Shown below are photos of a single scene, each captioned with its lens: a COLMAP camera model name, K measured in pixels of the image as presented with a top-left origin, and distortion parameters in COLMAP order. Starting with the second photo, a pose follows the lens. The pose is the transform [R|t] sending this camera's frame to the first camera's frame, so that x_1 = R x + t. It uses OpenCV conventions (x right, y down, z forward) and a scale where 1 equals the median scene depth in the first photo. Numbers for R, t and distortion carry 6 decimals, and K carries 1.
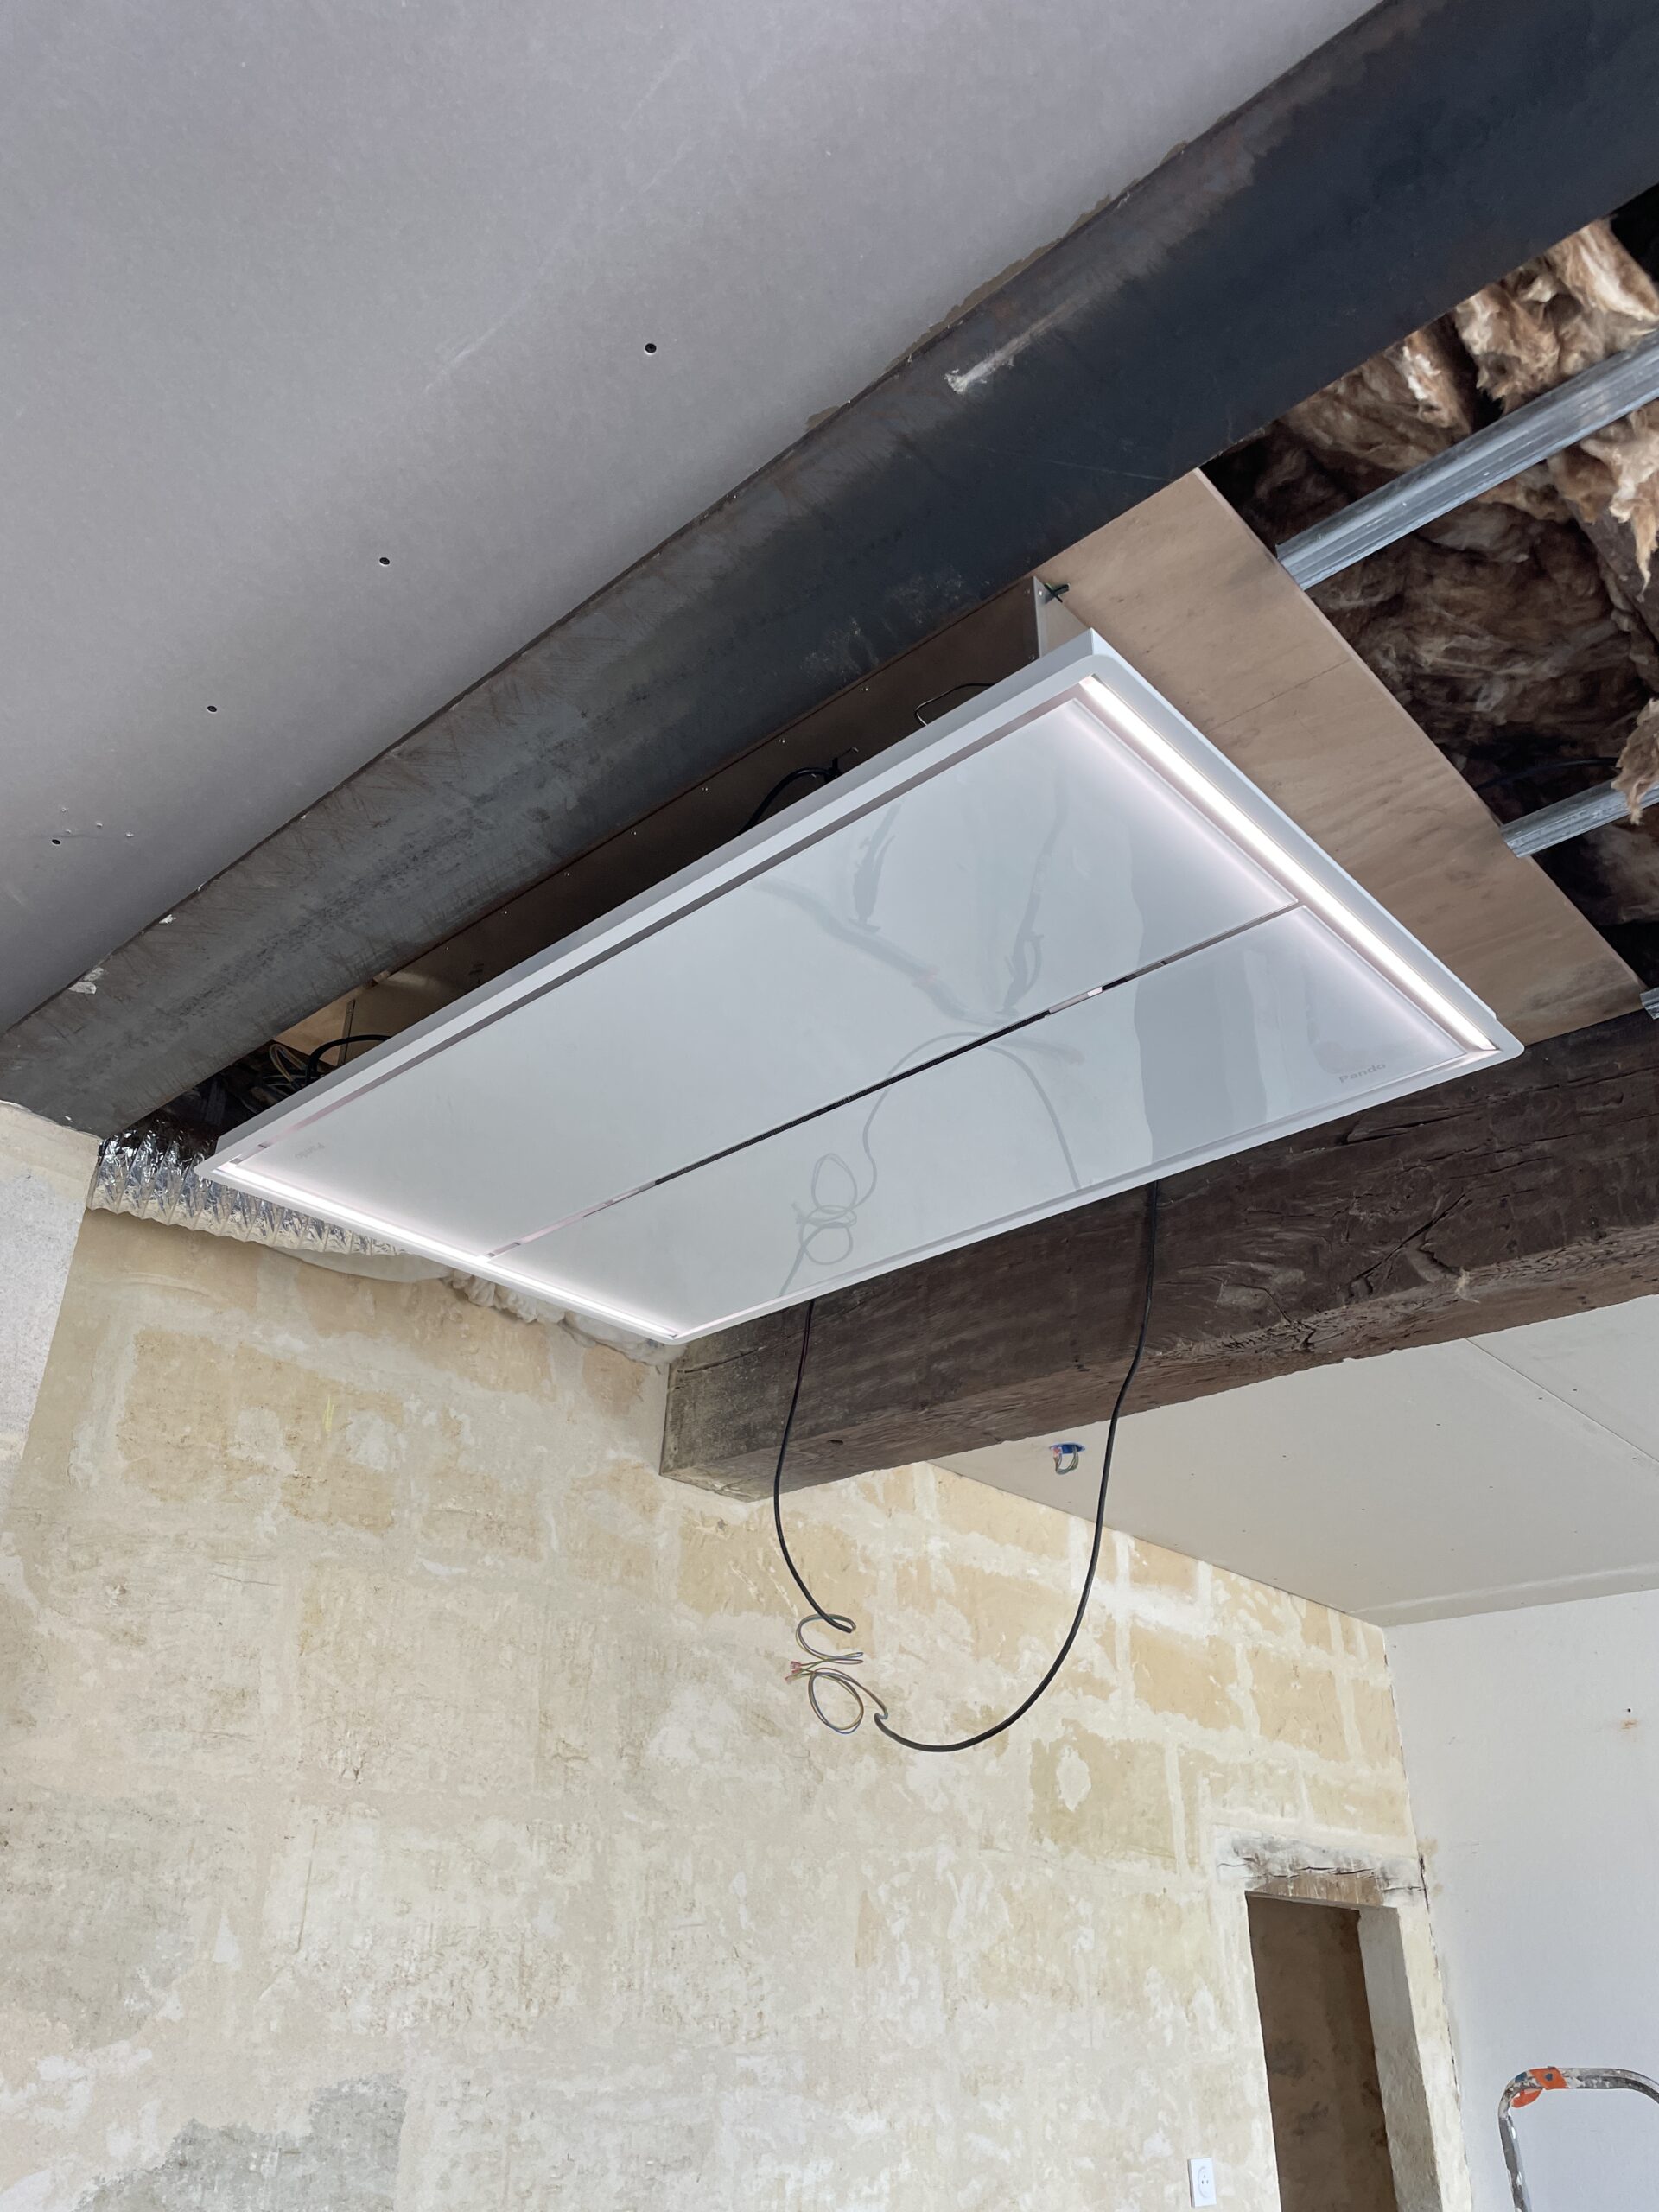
lens RADIAL K [[1675.2, 0, 835.3], [0, 1675.2, 1095.0], [0, 0, 1]] dist [0.093243, -0.121512]
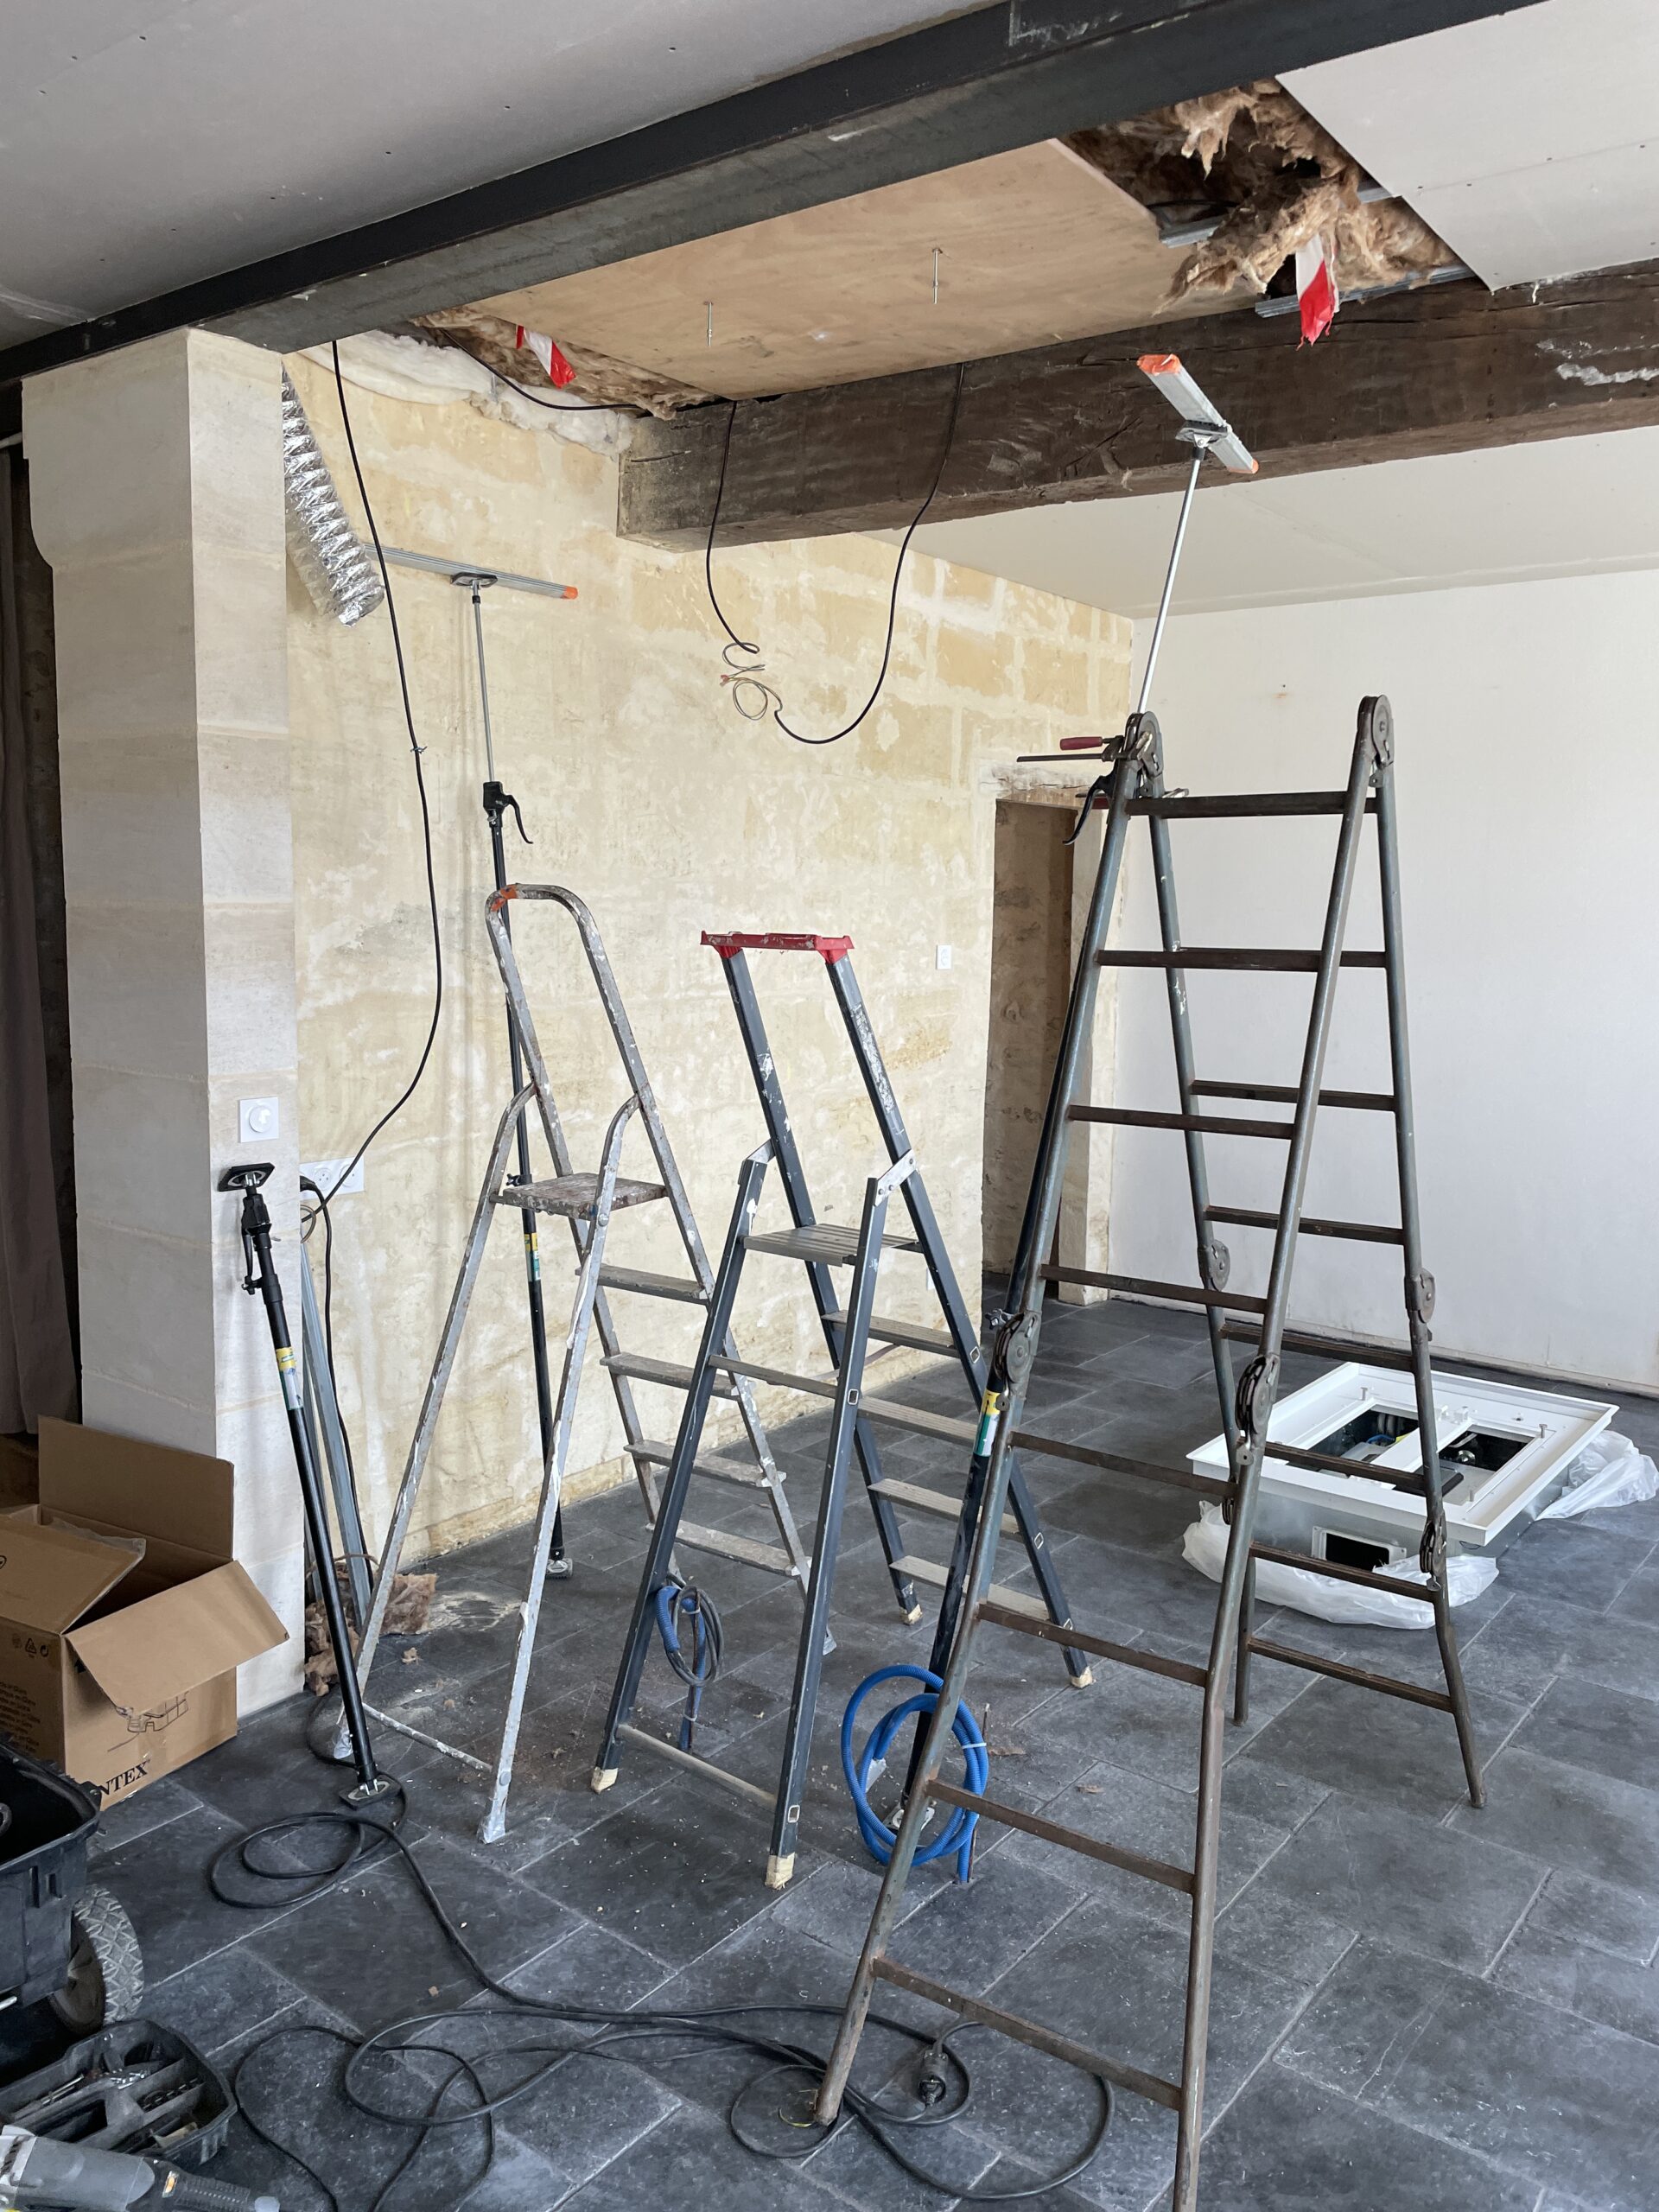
lens RADIAL K [[1675.2, 0, 835.3], [0, 1675.2, 1095.0], [0, 0, 1]] dist [0.093243, -0.121512]
pose [[0.996679, 0.011653, 0.080594, -0.028023], [-0.056734, 0.809347, 0.584584, -0.250937], [-0.058416, -0.587215, 0.807321, -0.479850]]
